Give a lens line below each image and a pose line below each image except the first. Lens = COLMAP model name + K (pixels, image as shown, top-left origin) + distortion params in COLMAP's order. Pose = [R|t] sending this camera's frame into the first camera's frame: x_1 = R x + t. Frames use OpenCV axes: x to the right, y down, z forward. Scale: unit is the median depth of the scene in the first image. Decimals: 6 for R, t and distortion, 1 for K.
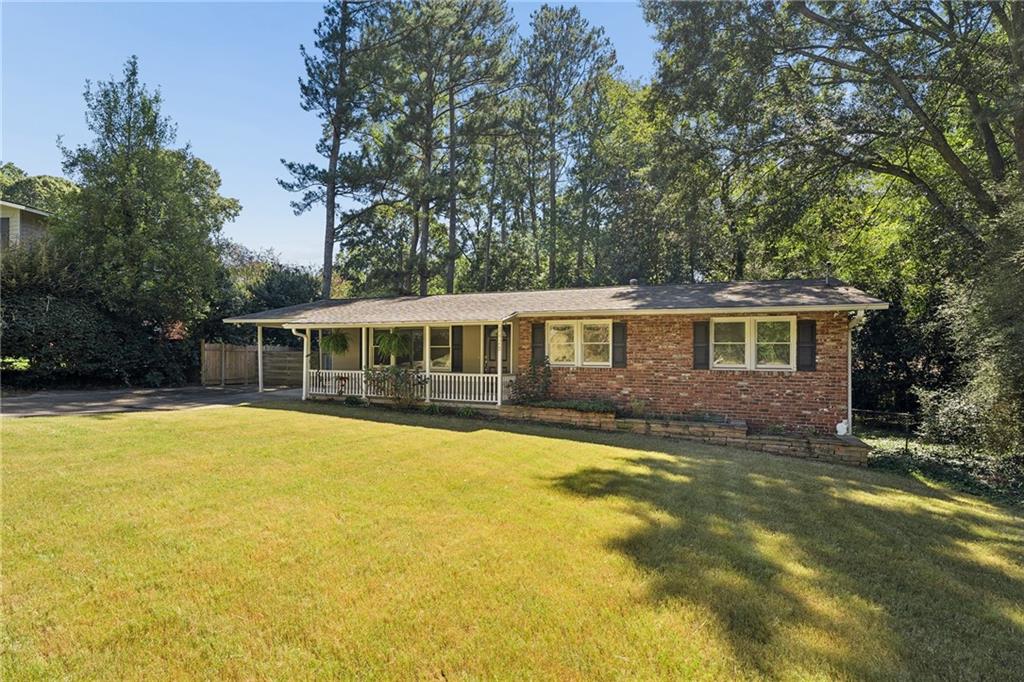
lens RADIAL K [[502.2, 0, 512.0], [0, 502.2, 341.0], [0, 0, 1]] dist [0.001711, 0.000059]
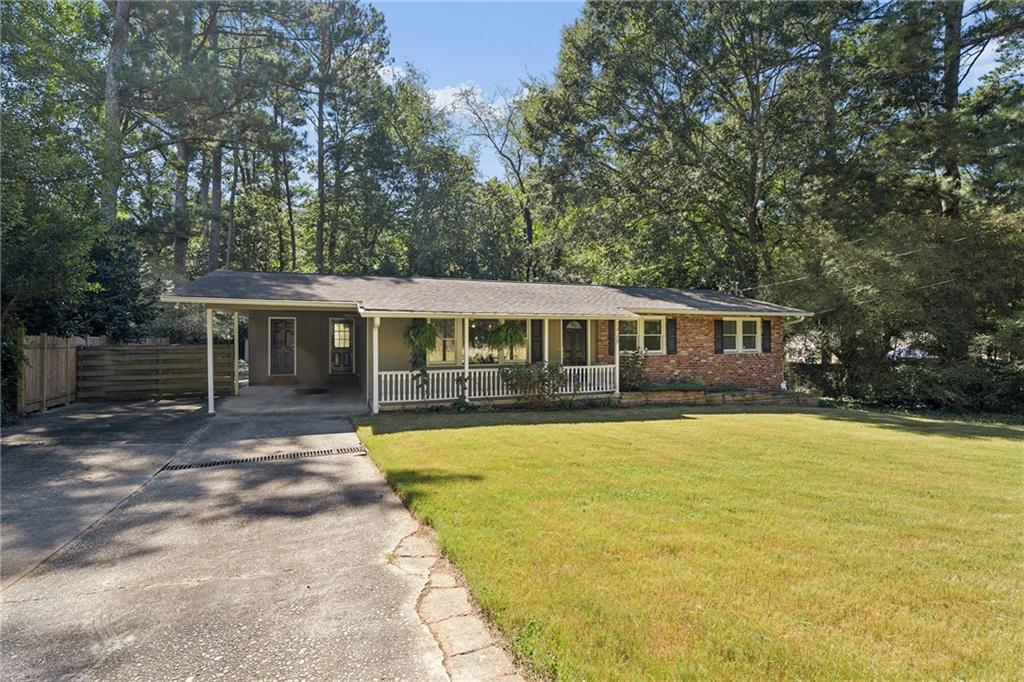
lens RADIAL K [[460.2, 0, 509.6], [0, 460.2, 337.4], [0, 0, 1]] dist [0.000735, 0.000121]
pose [[0.725655, -0.009851, 0.687988, -0.871931], [-0.007851, 0.999714, 0.022595, -0.012654], [-0.688014, -0.021798, 0.725370, 0.443818]]
